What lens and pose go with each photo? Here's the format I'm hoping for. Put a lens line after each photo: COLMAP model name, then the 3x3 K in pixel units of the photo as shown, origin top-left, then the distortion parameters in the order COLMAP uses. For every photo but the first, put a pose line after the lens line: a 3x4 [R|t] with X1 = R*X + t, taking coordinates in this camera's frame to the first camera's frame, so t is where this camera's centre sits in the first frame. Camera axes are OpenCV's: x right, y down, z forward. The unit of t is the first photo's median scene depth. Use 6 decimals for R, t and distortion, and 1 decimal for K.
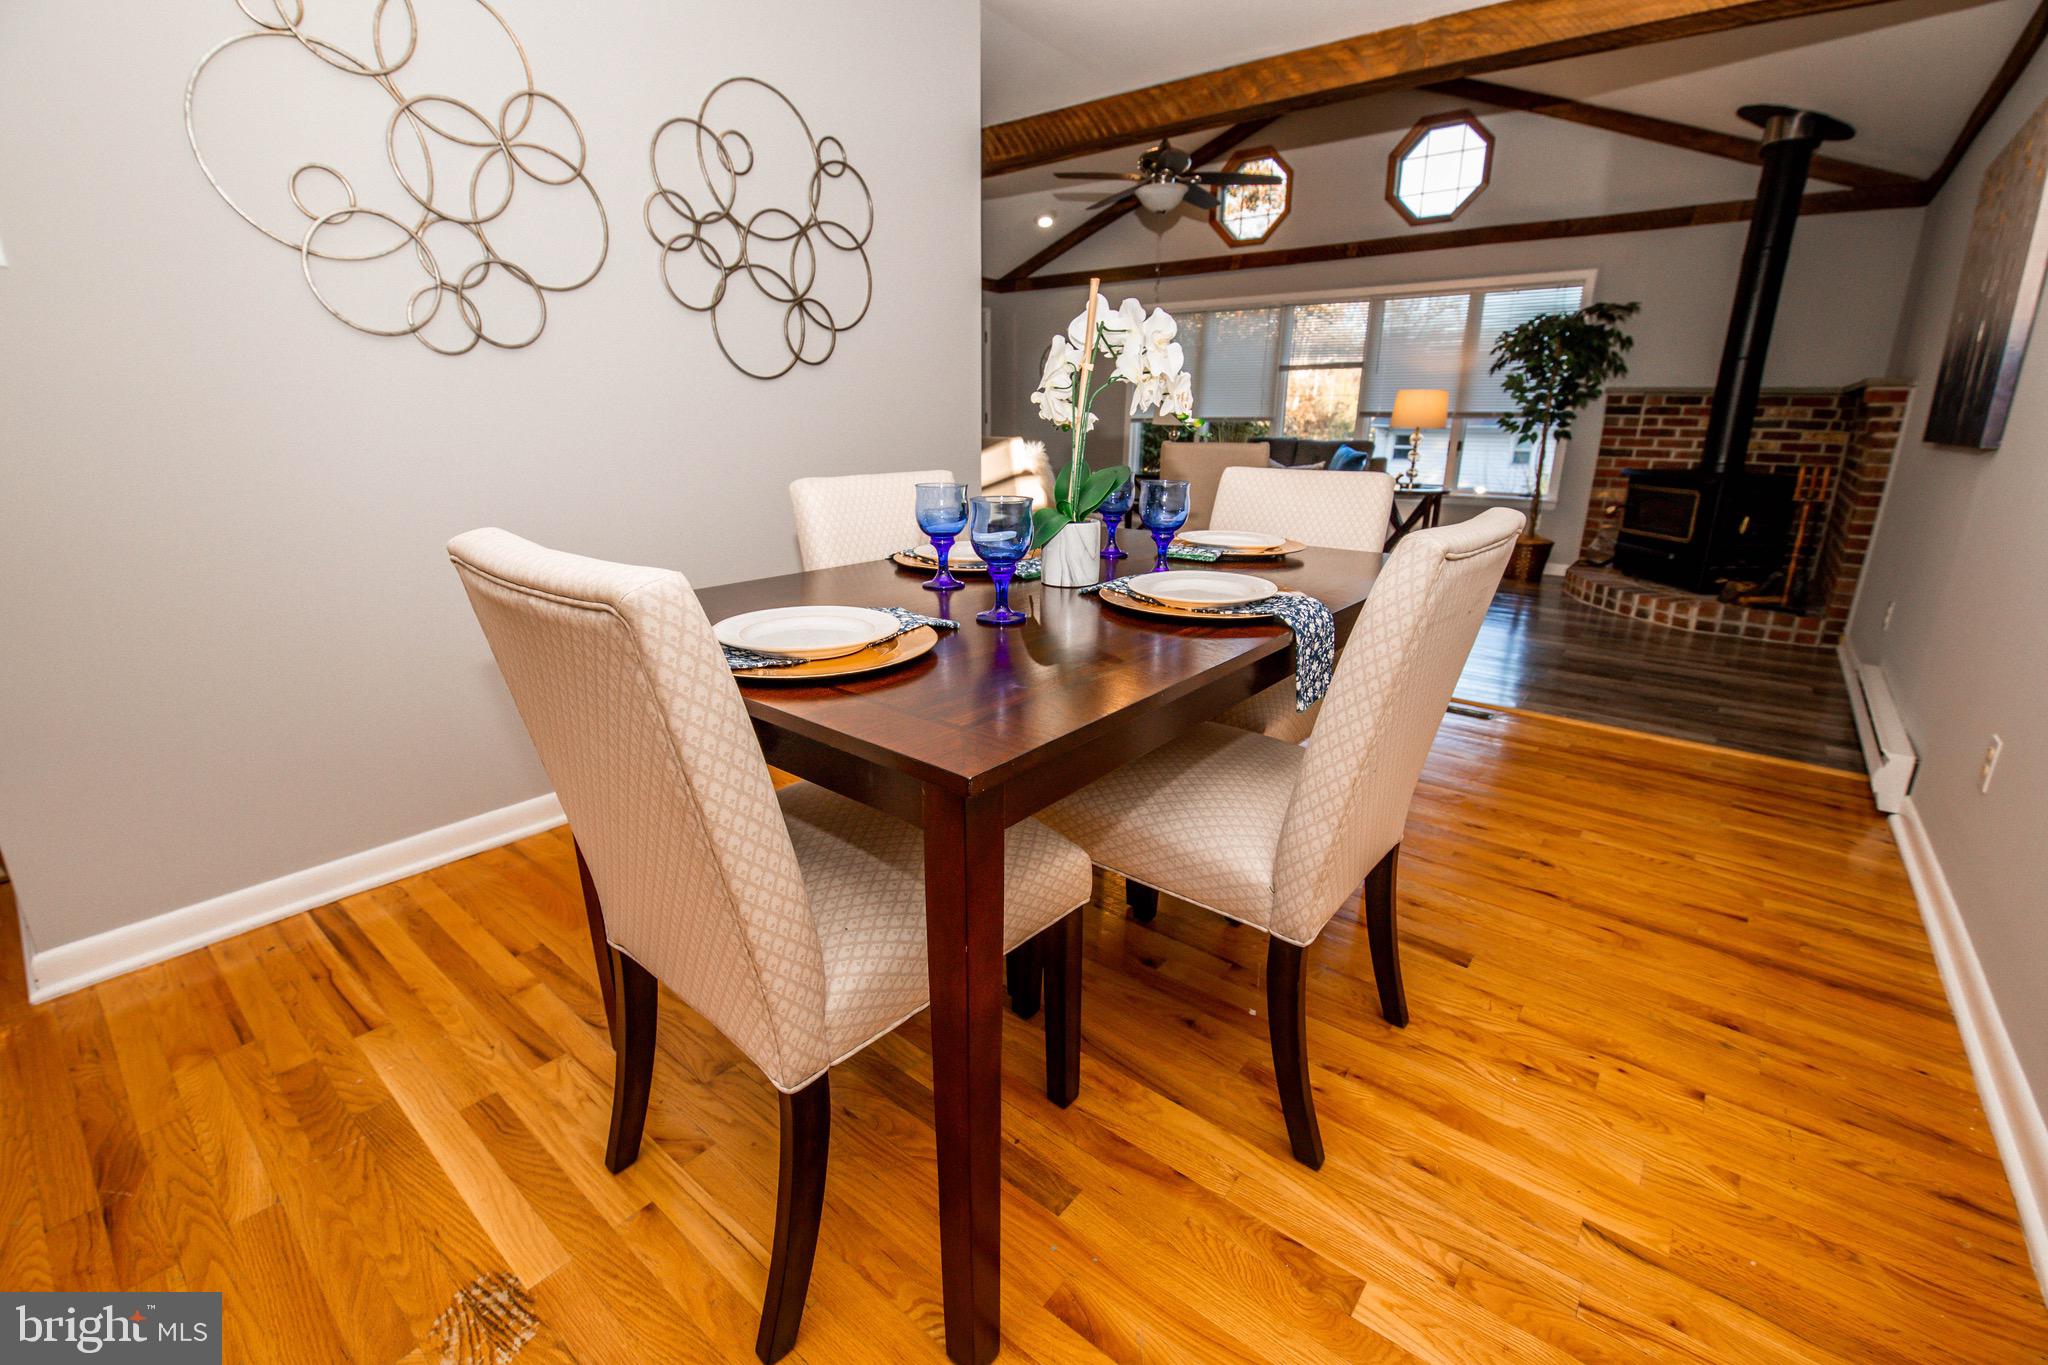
lens RADIAL K [[884.6, 0, 1019.0], [0, 884.6, 686.3], [0, 0, 1]] dist [-0.011456, -0.004592]
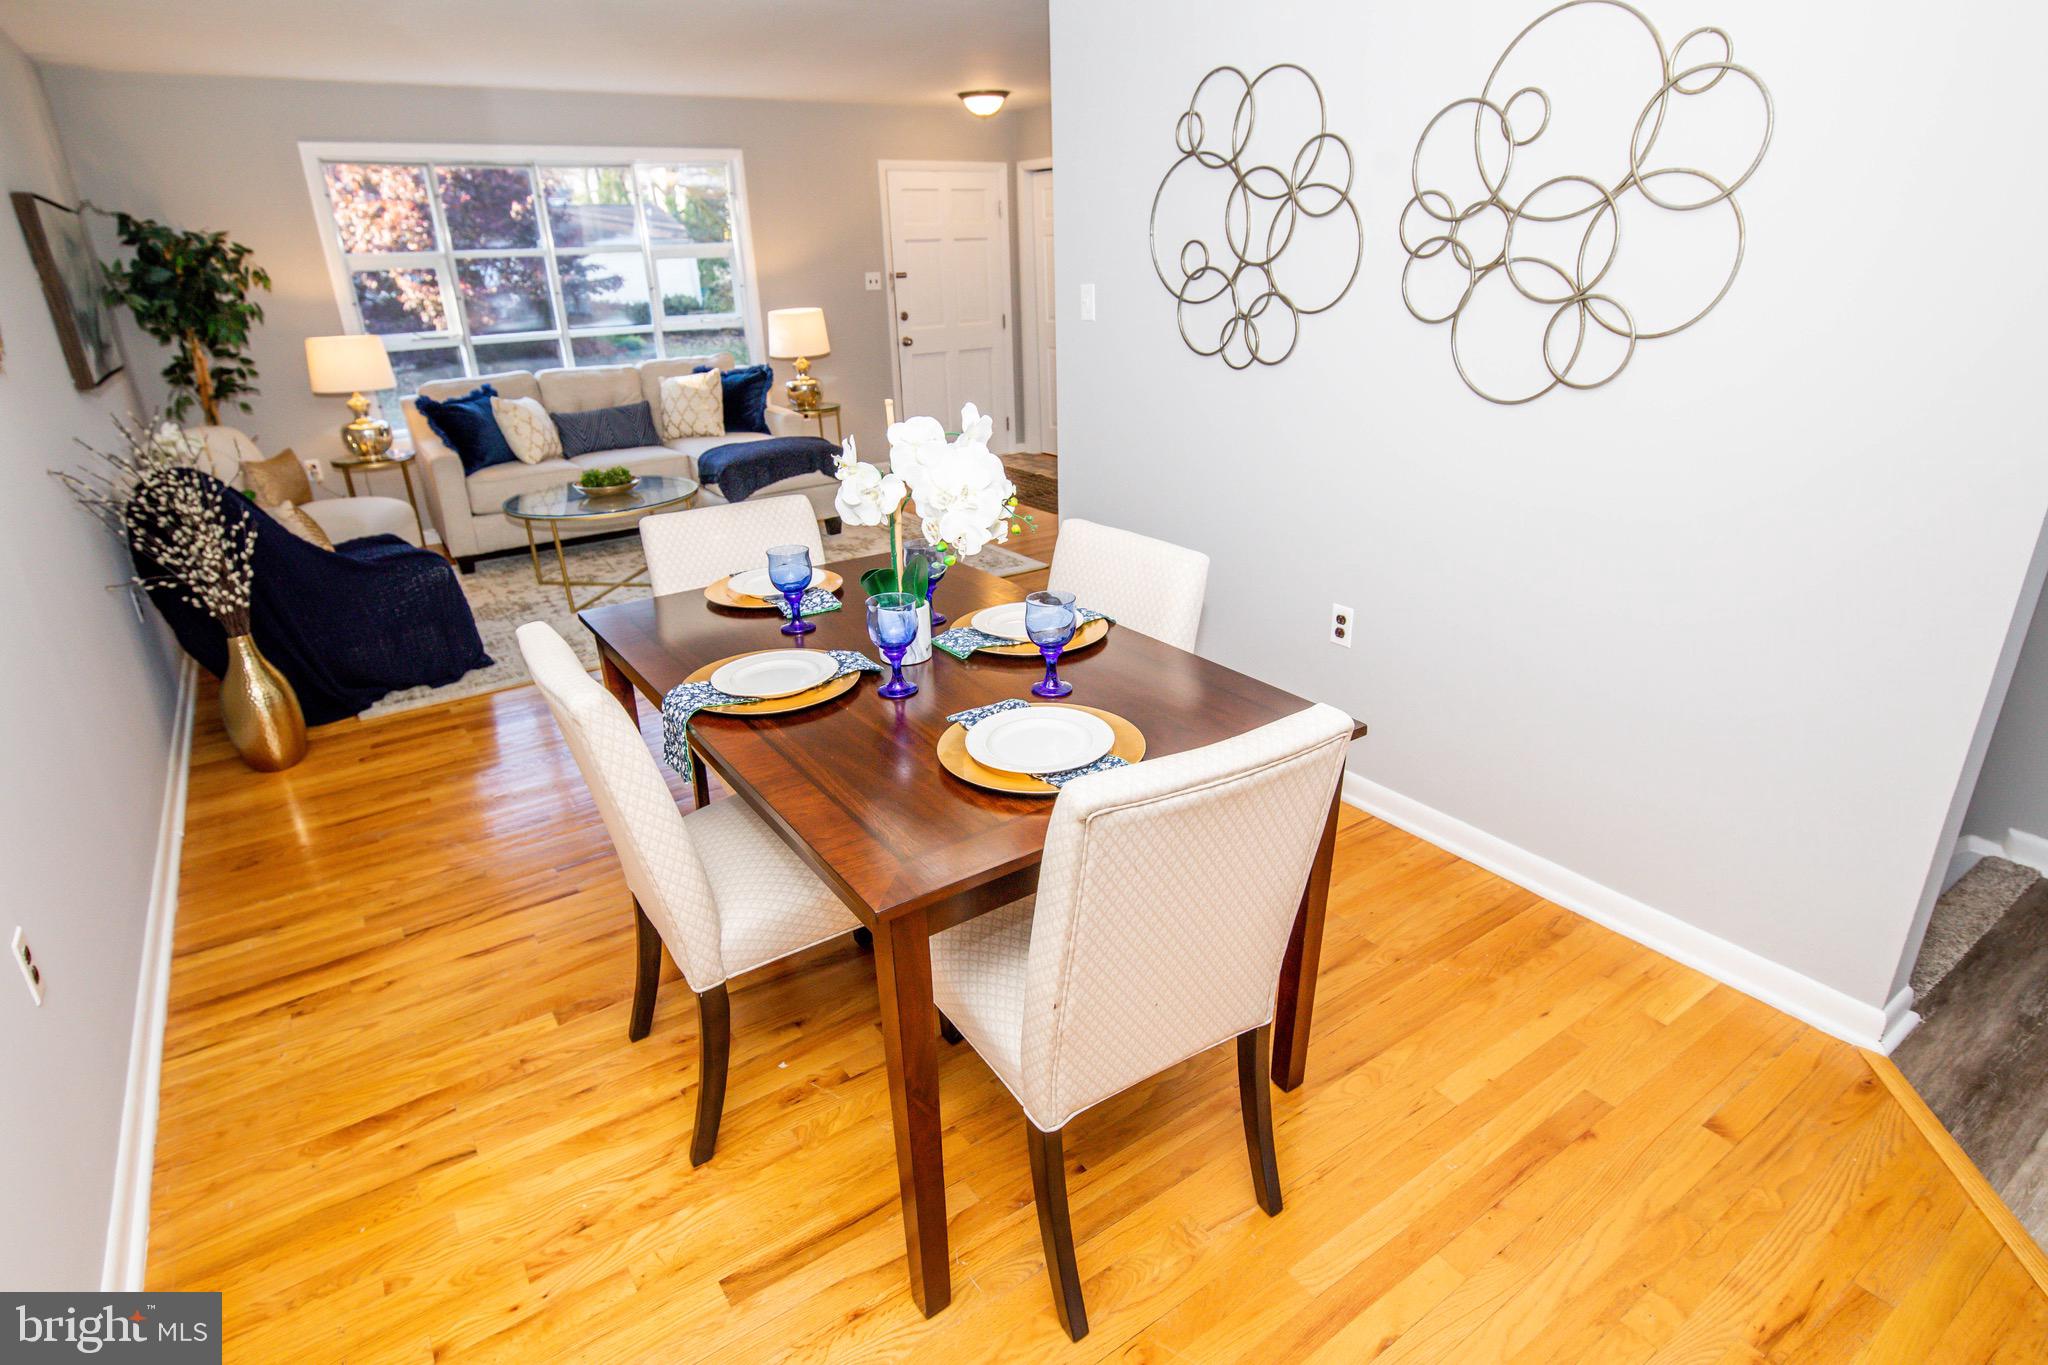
lens RADIAL K [[1067.5, 0, 1022.3], [0, 1067.5, 678.7], [0, 0, 1]] dist [-0.002401, -0.001967]
pose [[-0.289557, 0.360811, -0.886551, 0.843661], [-0.245267, 0.867335, 0.433097, -0.494140], [0.925203, 0.342848, -0.162648, 0.949112]]
